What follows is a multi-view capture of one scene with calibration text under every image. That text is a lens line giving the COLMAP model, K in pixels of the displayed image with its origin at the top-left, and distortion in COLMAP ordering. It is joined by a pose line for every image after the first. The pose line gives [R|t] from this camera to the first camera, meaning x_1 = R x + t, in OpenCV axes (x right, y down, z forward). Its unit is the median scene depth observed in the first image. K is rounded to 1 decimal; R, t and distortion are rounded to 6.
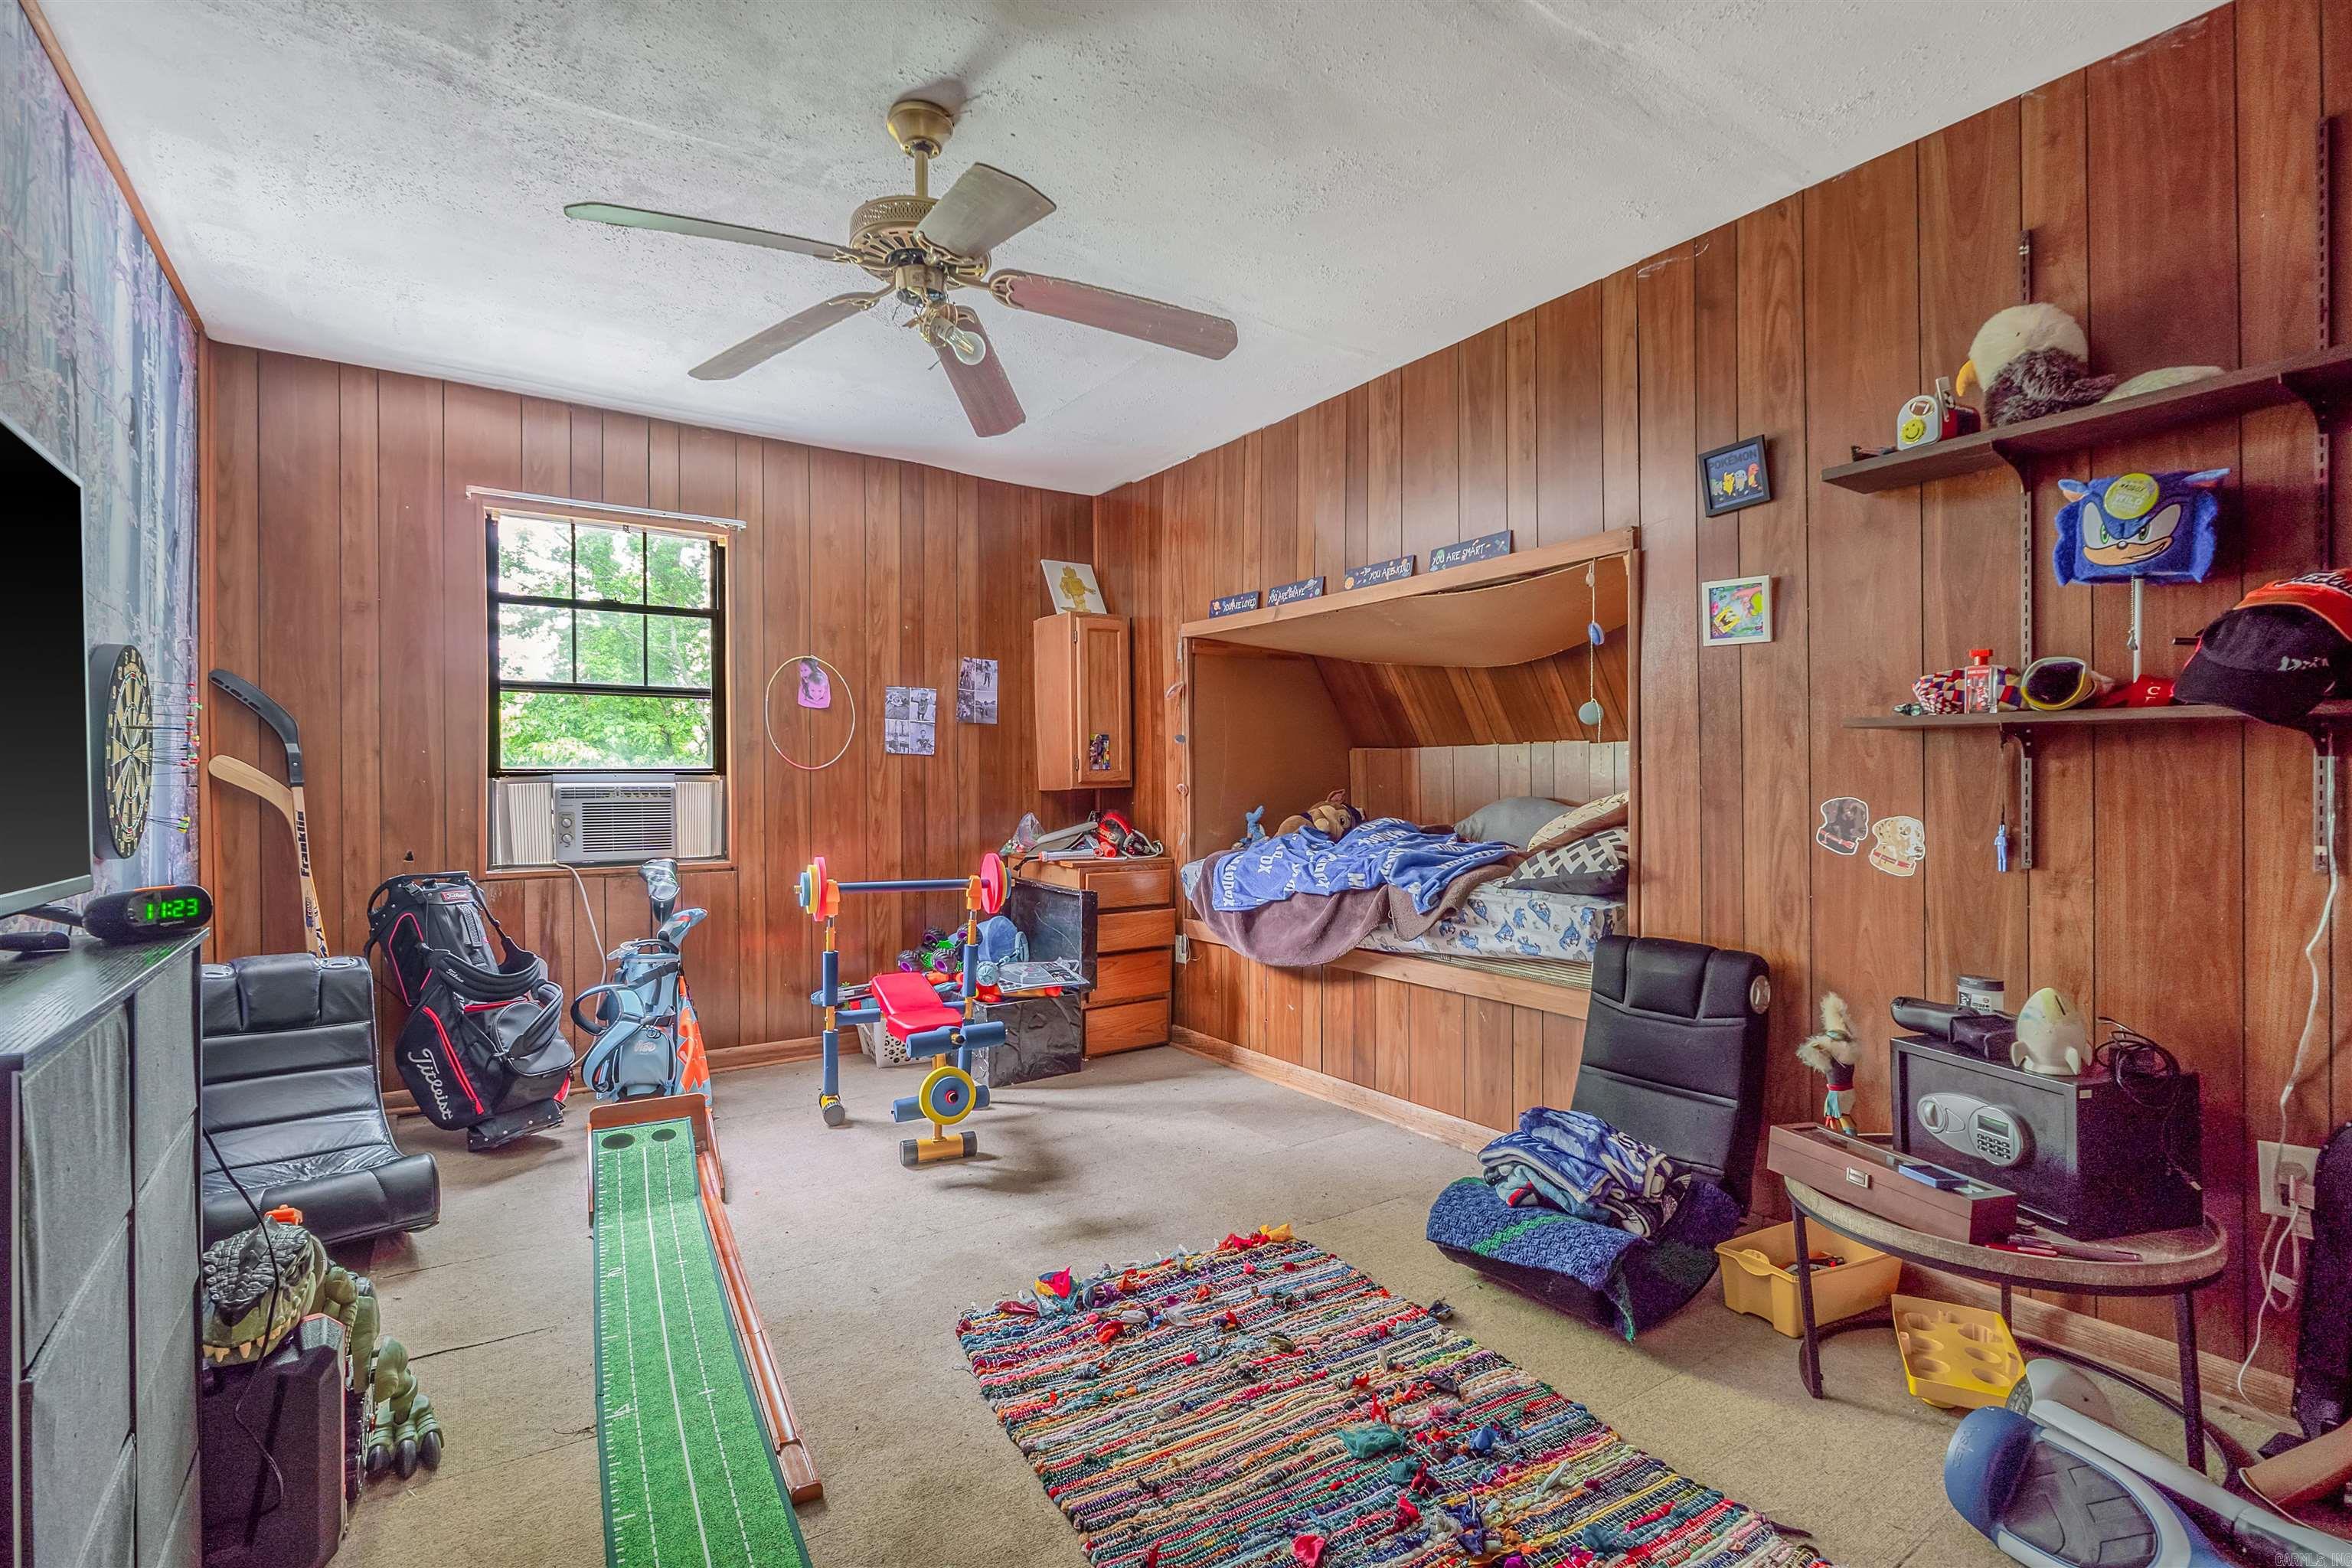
lens RADIAL K [[1084.3, 0, 1176.0], [0, 1084.3, 784.0], [0, 0, 1]] dist [-0.000399, 0.000005]
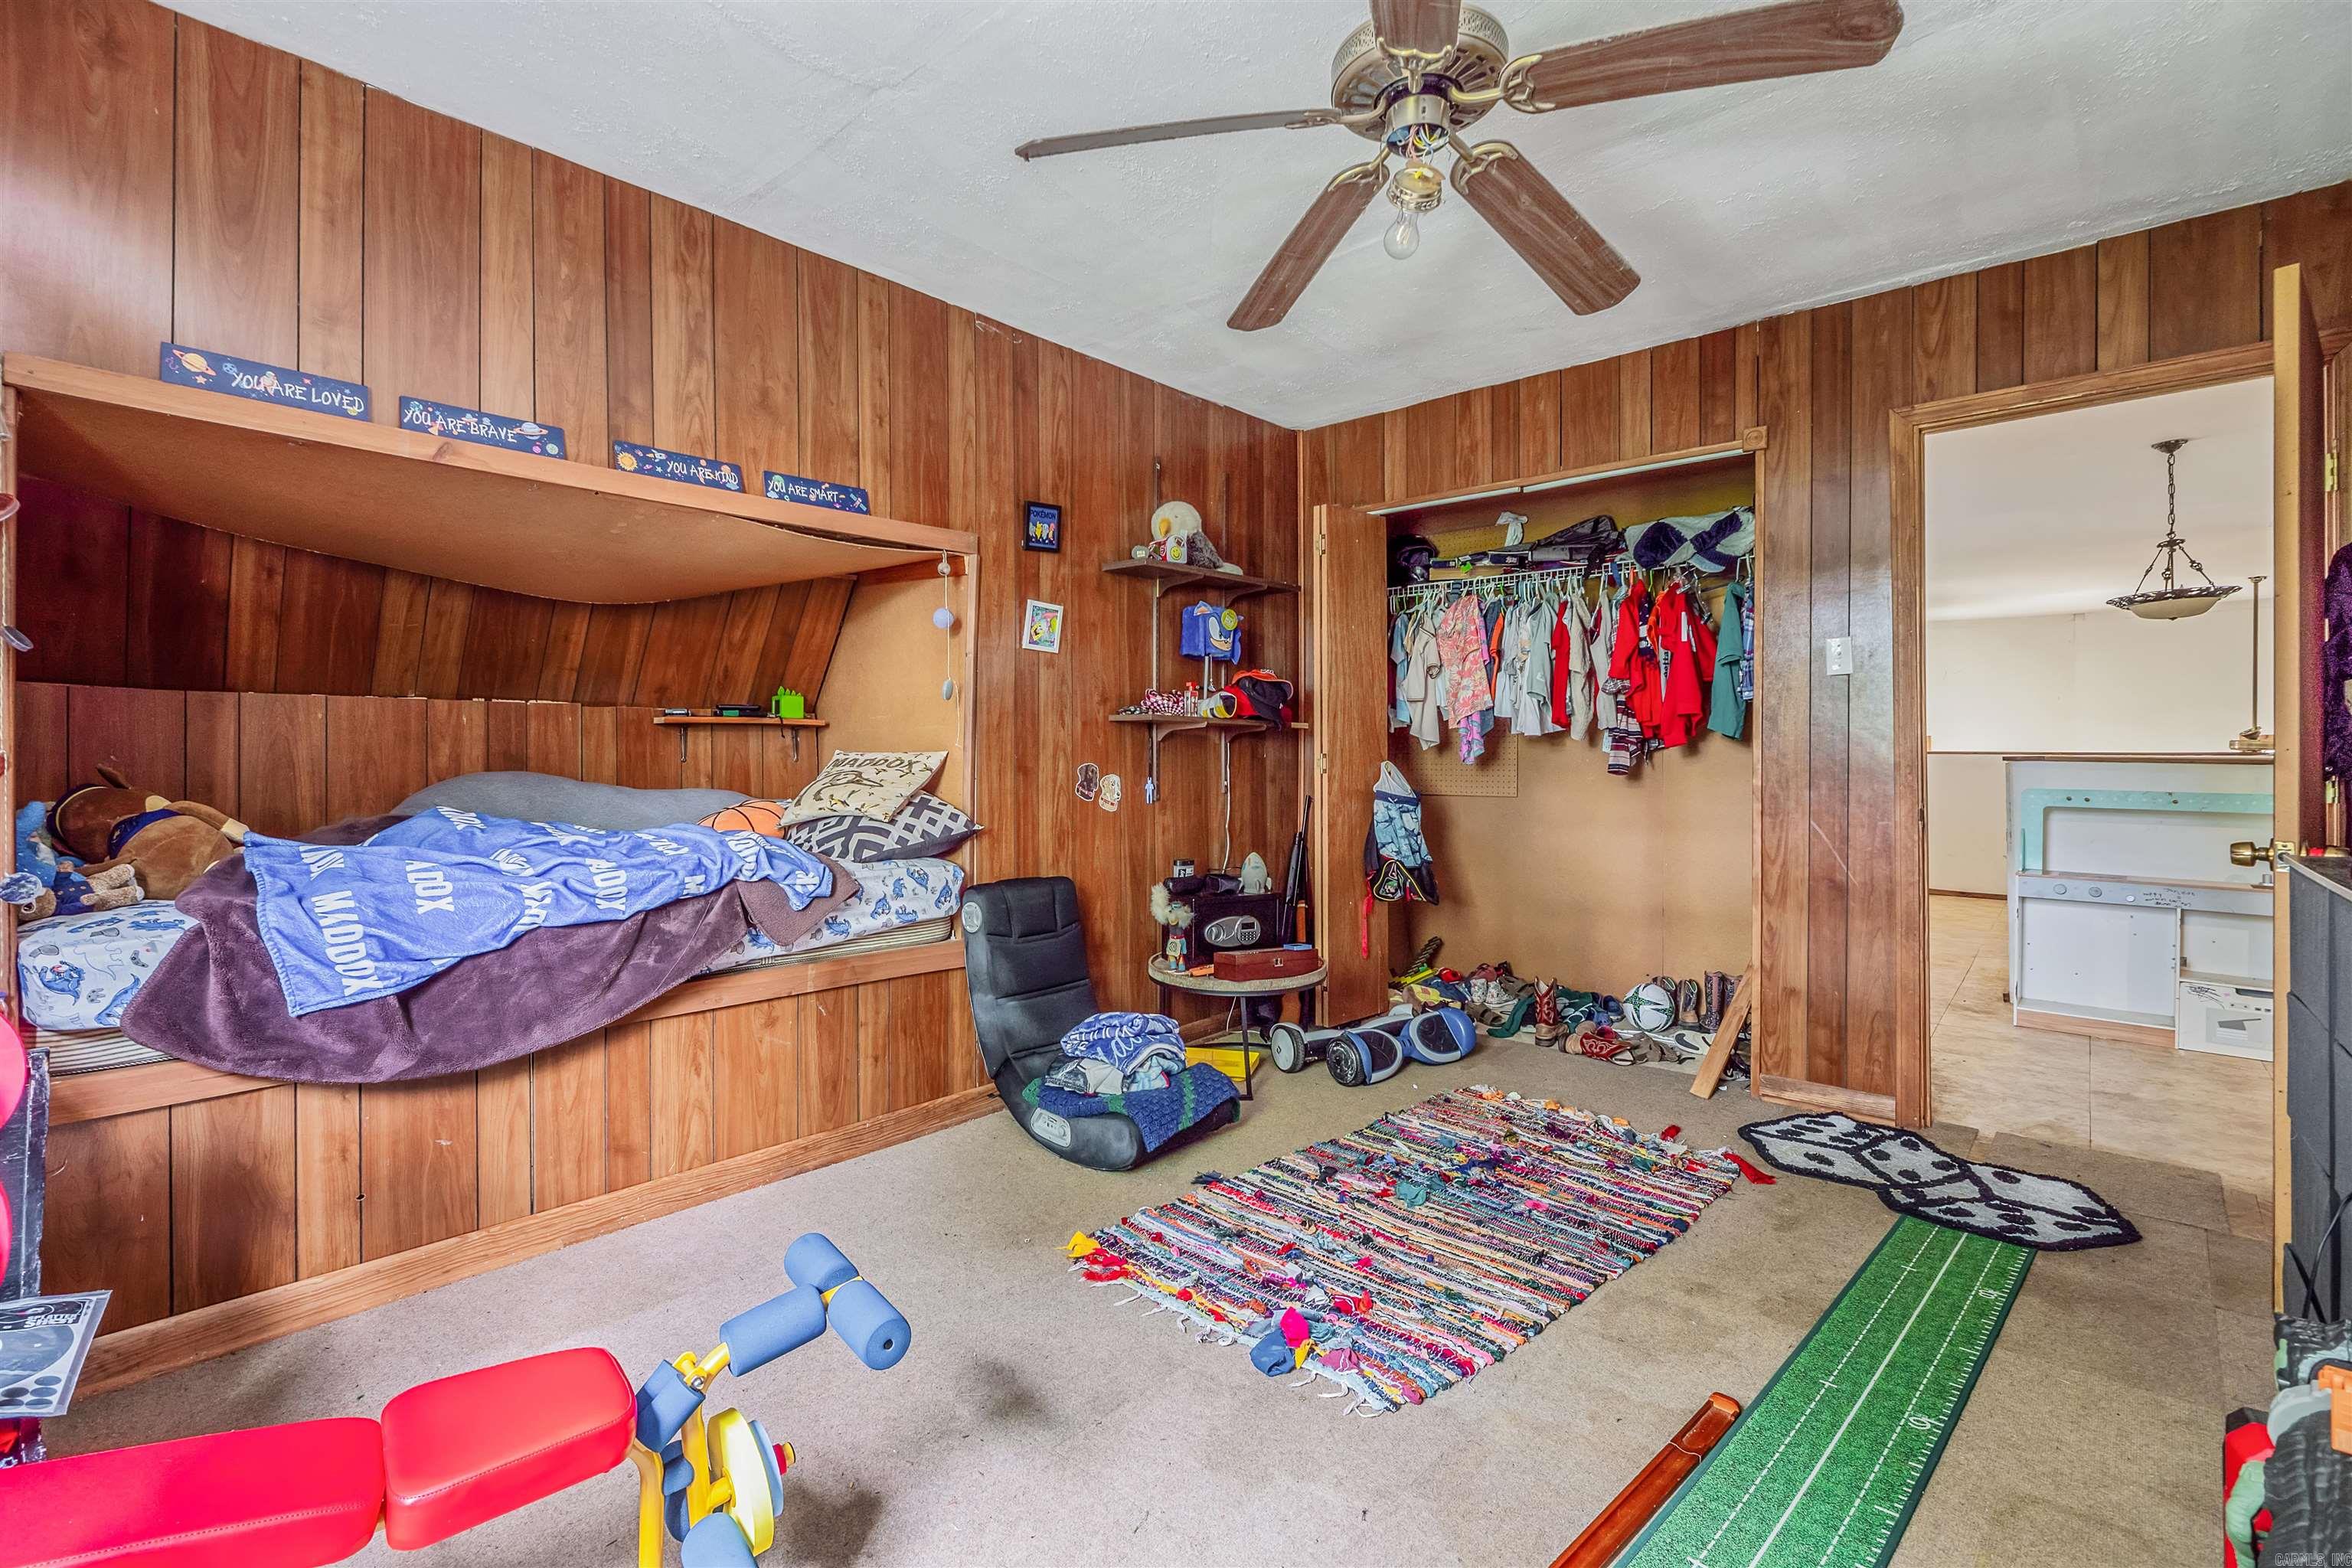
lens RADIAL K [[1057.7, 0, 1170.4], [0, 1057.7, 749.9], [0, 0, 1]] dist [-0.002644, -0.000480]
pose [[-0.229252, 0.009730, 0.973318, -0.755135], [0.002240, 0.999953, -0.009468, 0.007101], [-0.973365, 0.000010, -0.229263, 1.081501]]
